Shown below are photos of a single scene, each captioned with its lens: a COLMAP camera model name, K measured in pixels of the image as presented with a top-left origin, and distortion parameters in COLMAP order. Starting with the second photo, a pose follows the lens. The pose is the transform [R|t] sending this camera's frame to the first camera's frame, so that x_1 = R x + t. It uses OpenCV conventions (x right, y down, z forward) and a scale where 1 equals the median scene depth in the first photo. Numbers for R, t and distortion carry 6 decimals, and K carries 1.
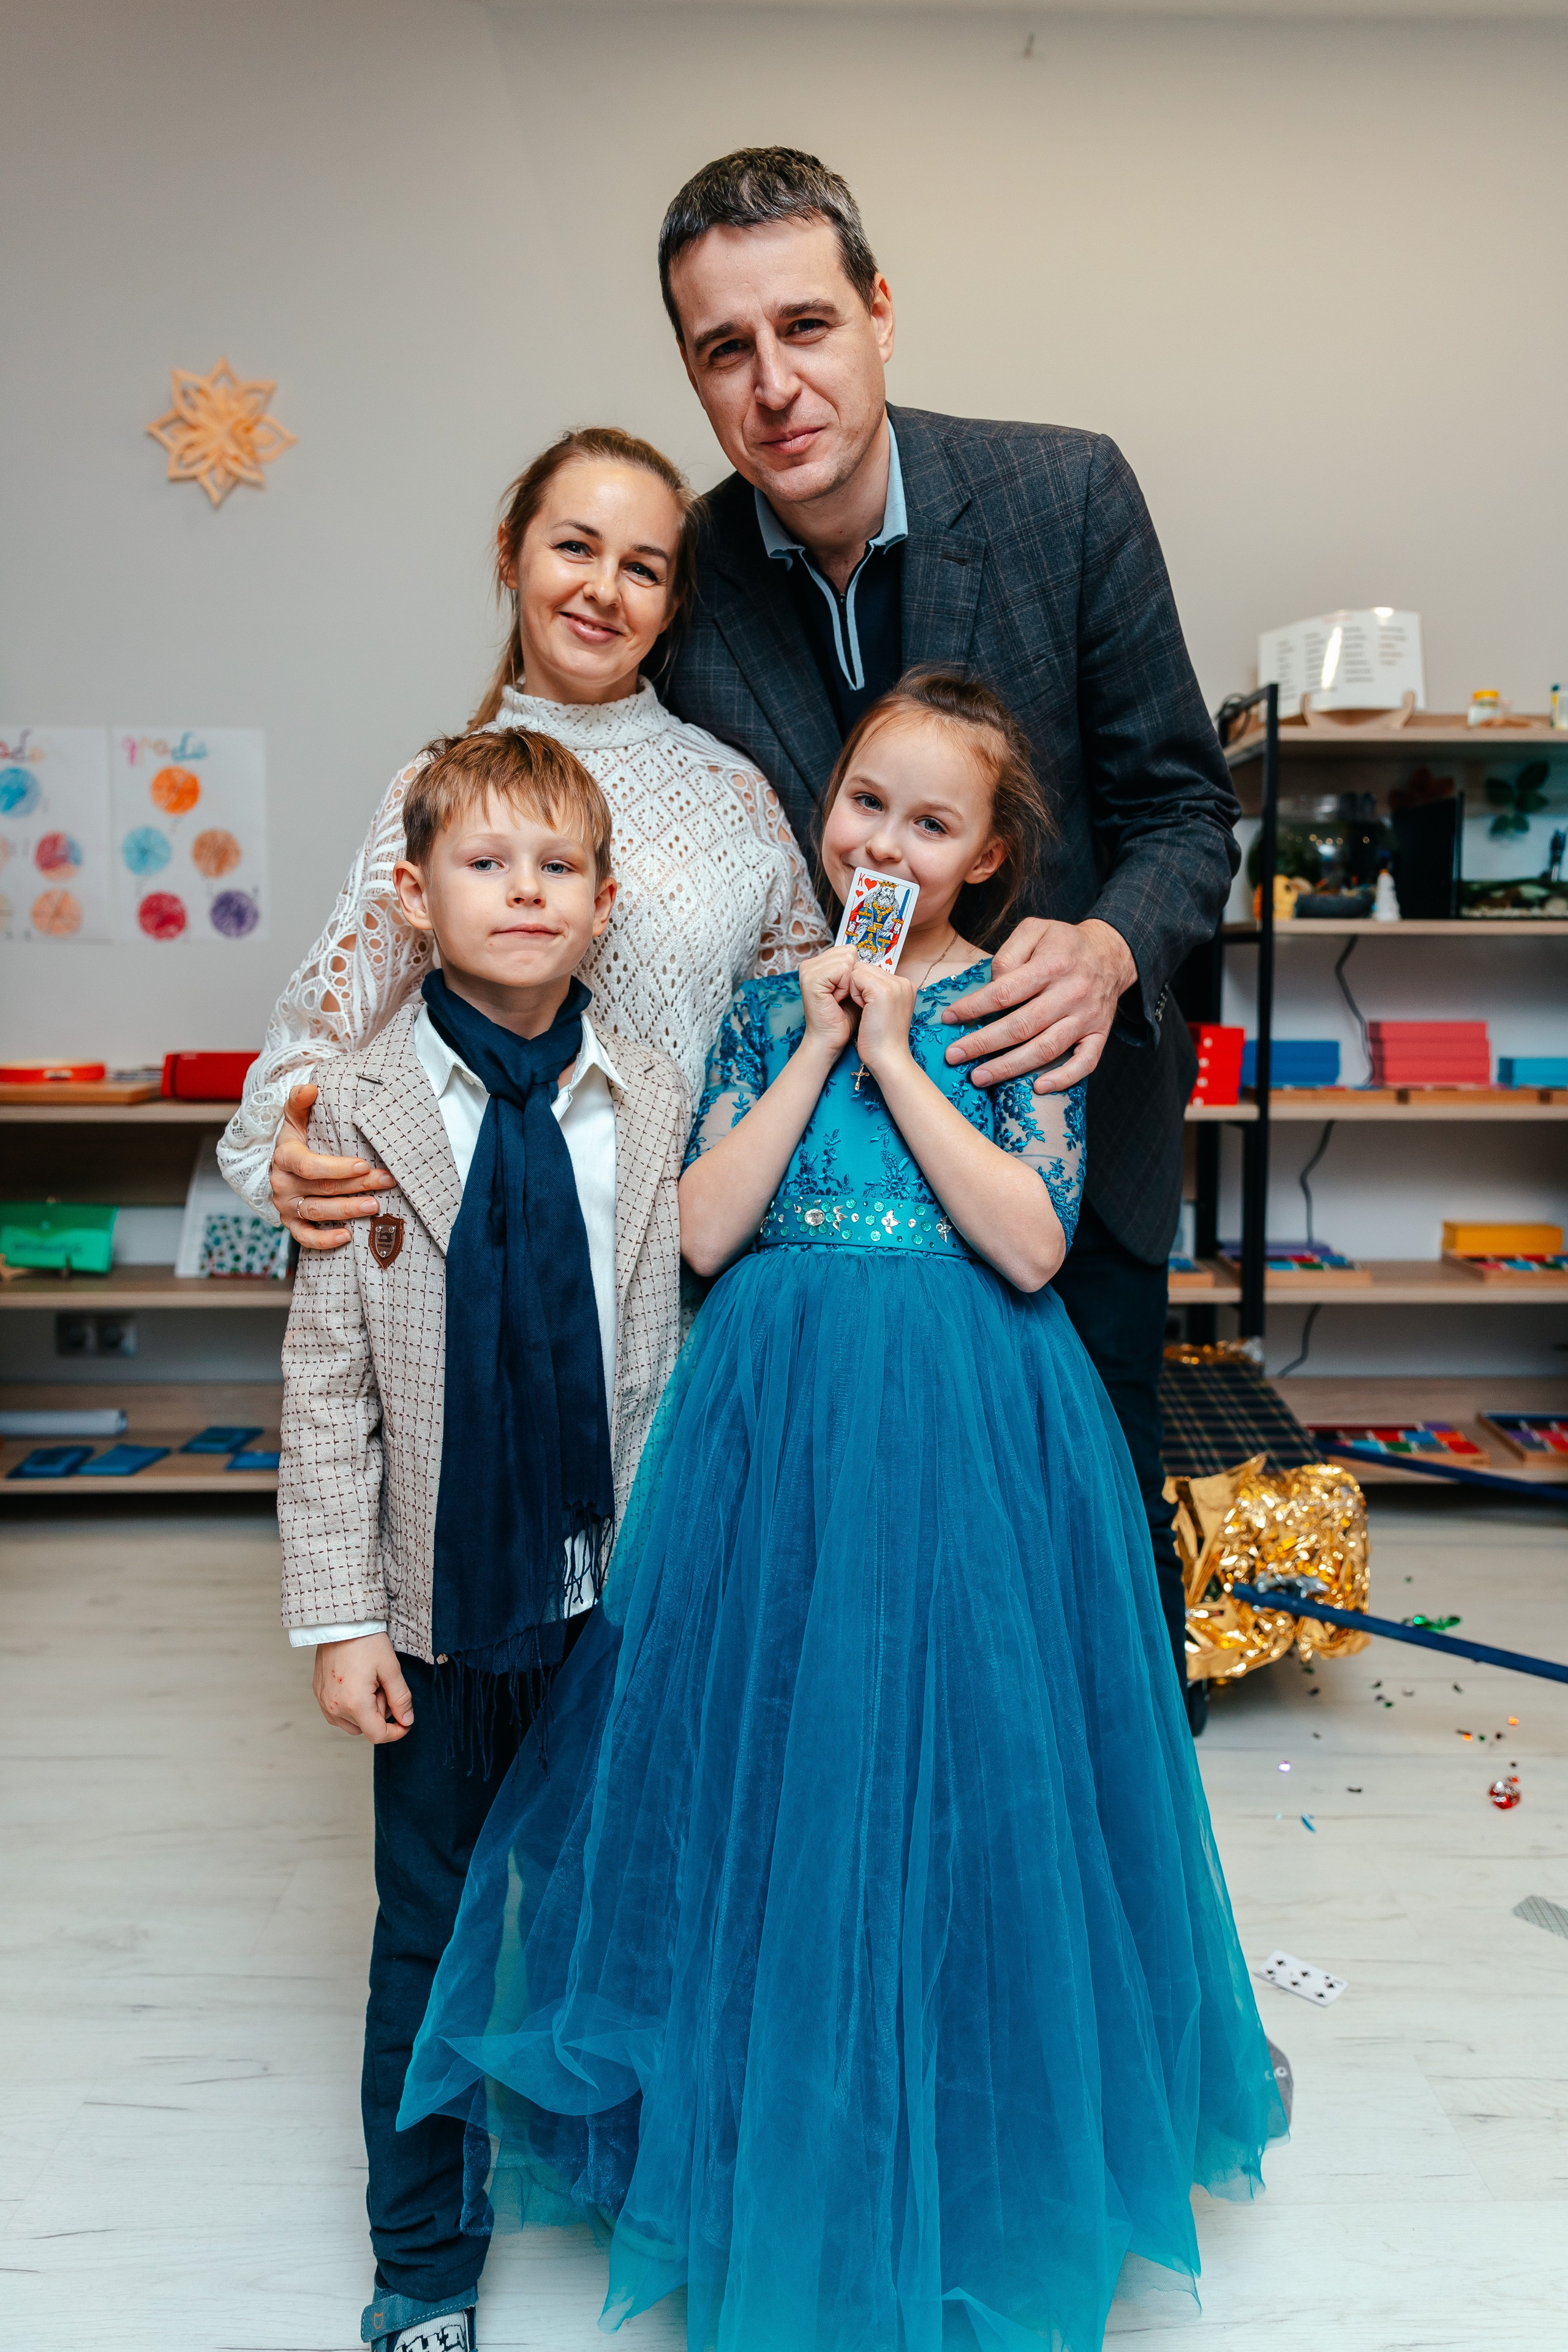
lens RADIAL K [[1640.2, 0, 827.6], [0, 1640.2, 1105.6], [0, 0, 1]] dist [0.007017, 0.002291]
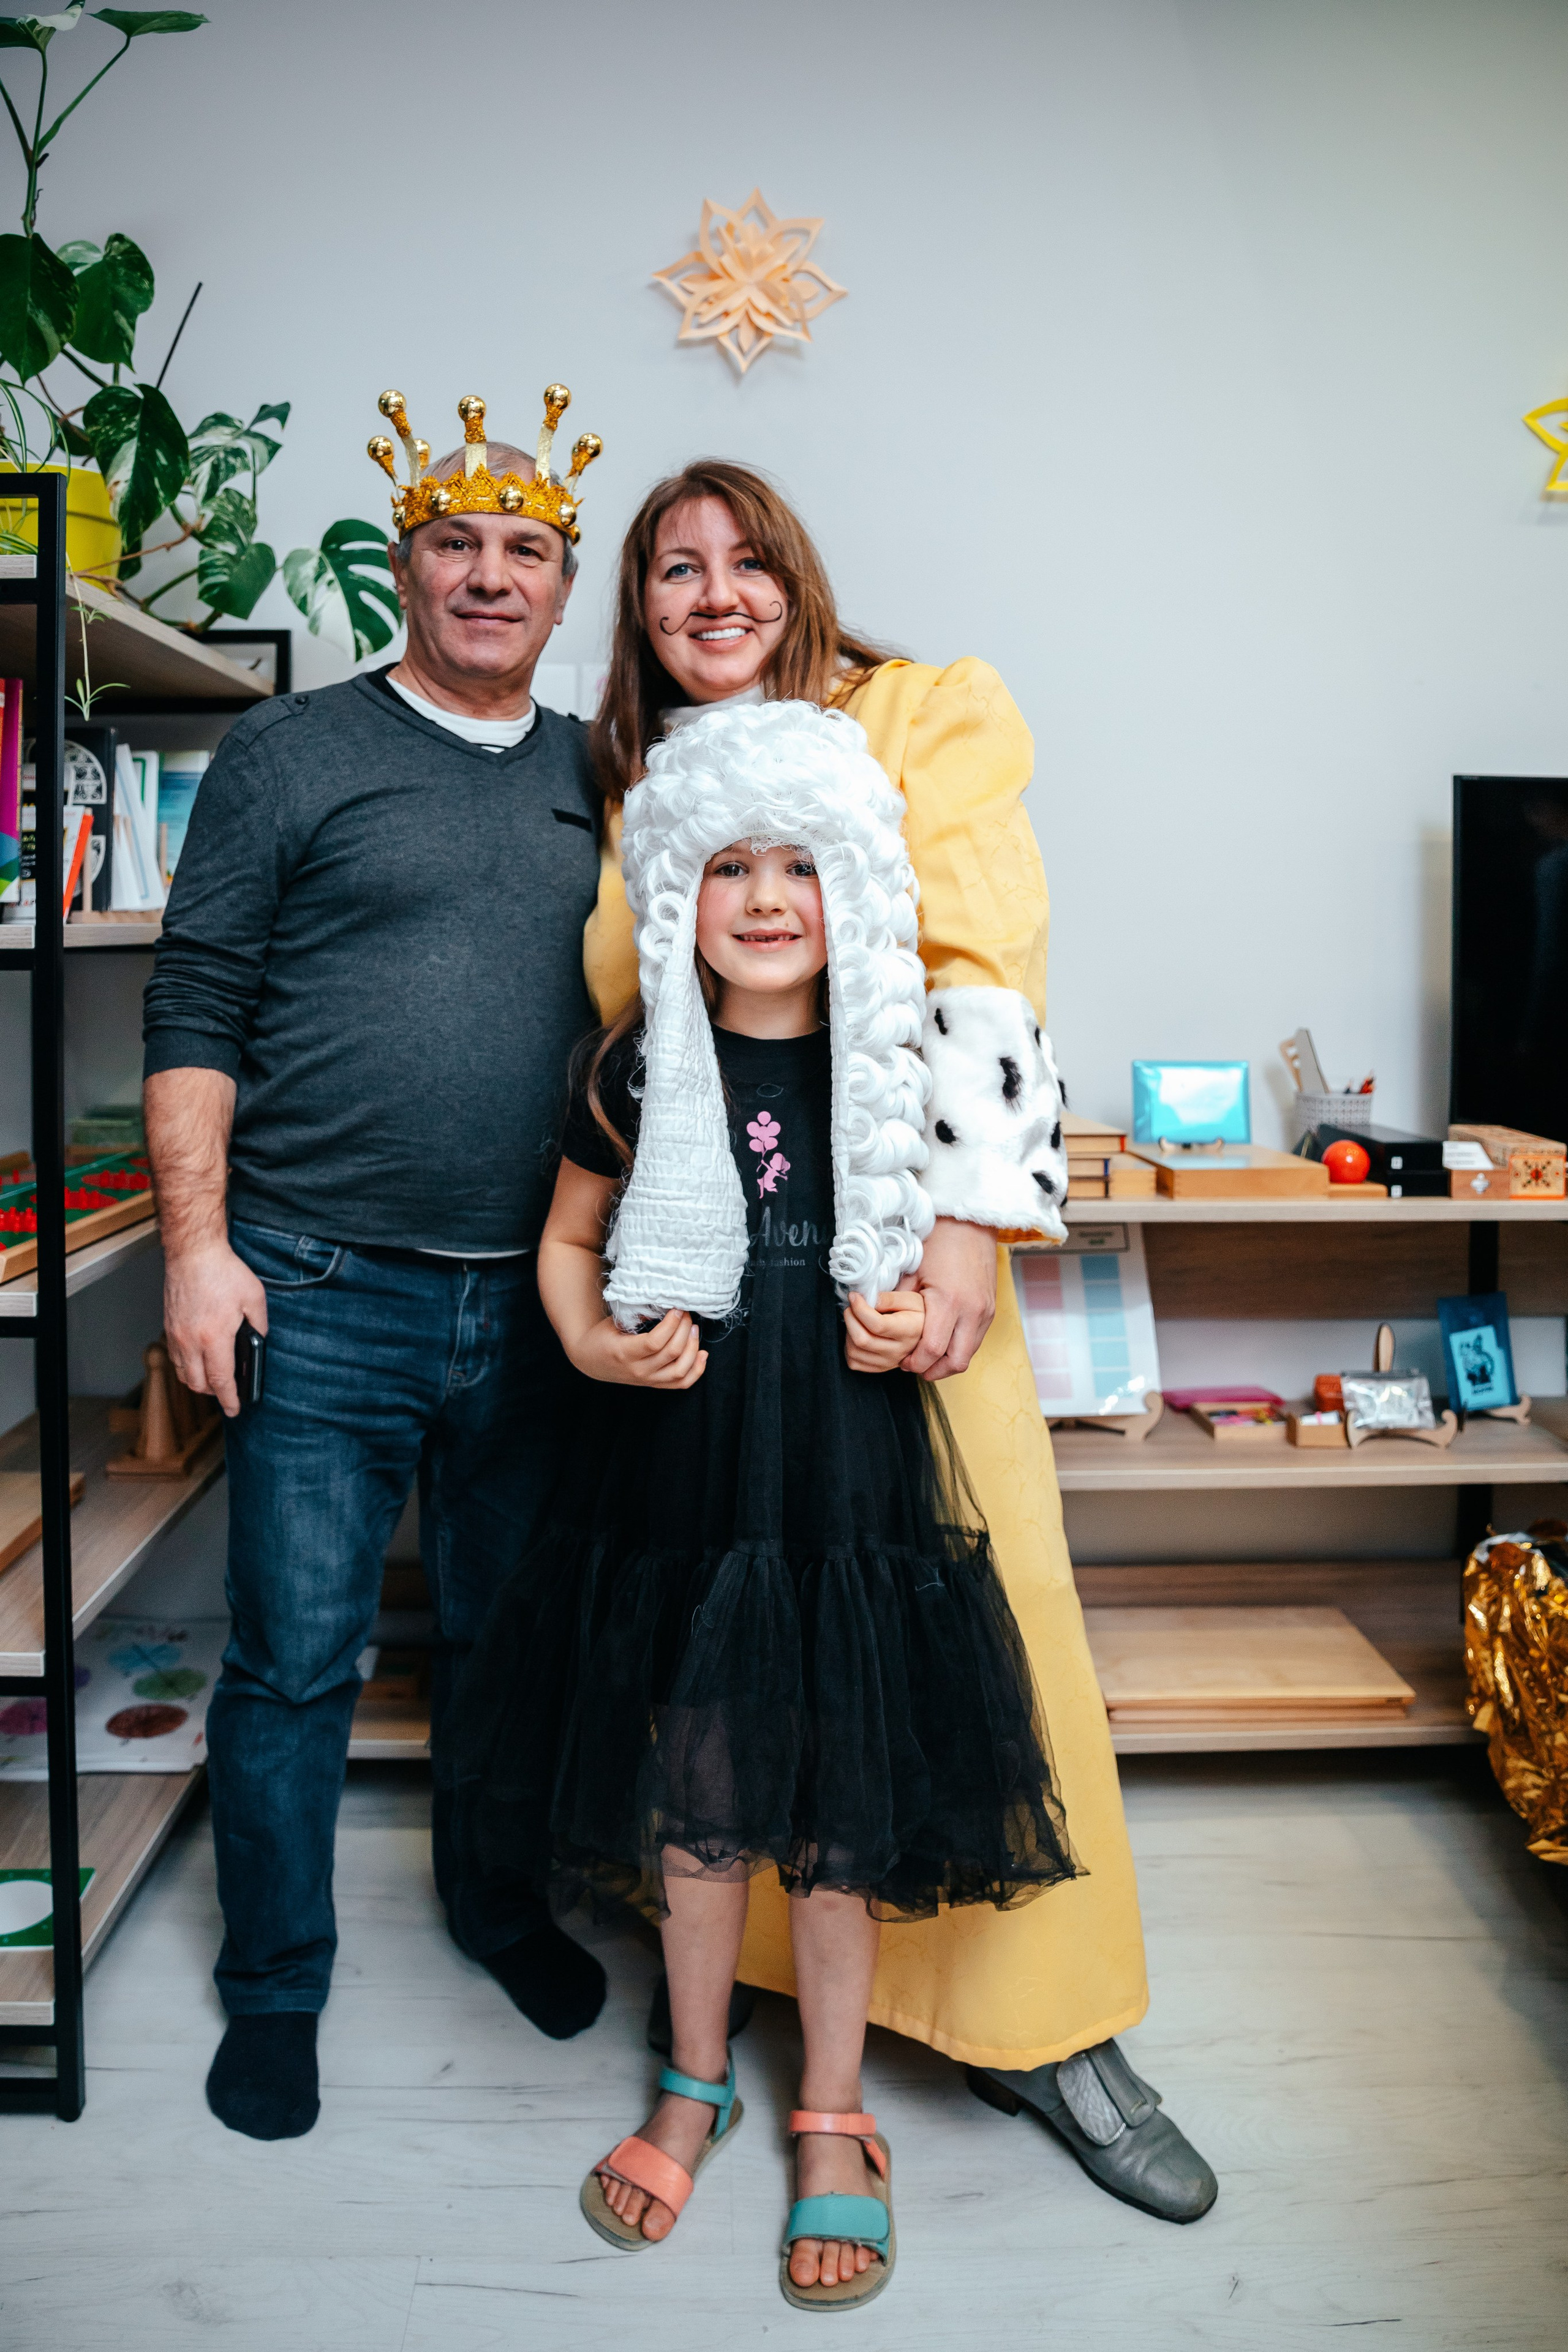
lens RADIAL K [[1696.0, 0, 749.4], [0, 1696.0, 963.8], [0, 0, 1]] dist [-0.090591, 0.047256]
pose [[0.999963, 0.001829, -0.008375, -0.362568], [-0.002468, 0.997031, -0.076959, -0.041231], [0.008210, 0.076977, 0.996999, 0.263796]]
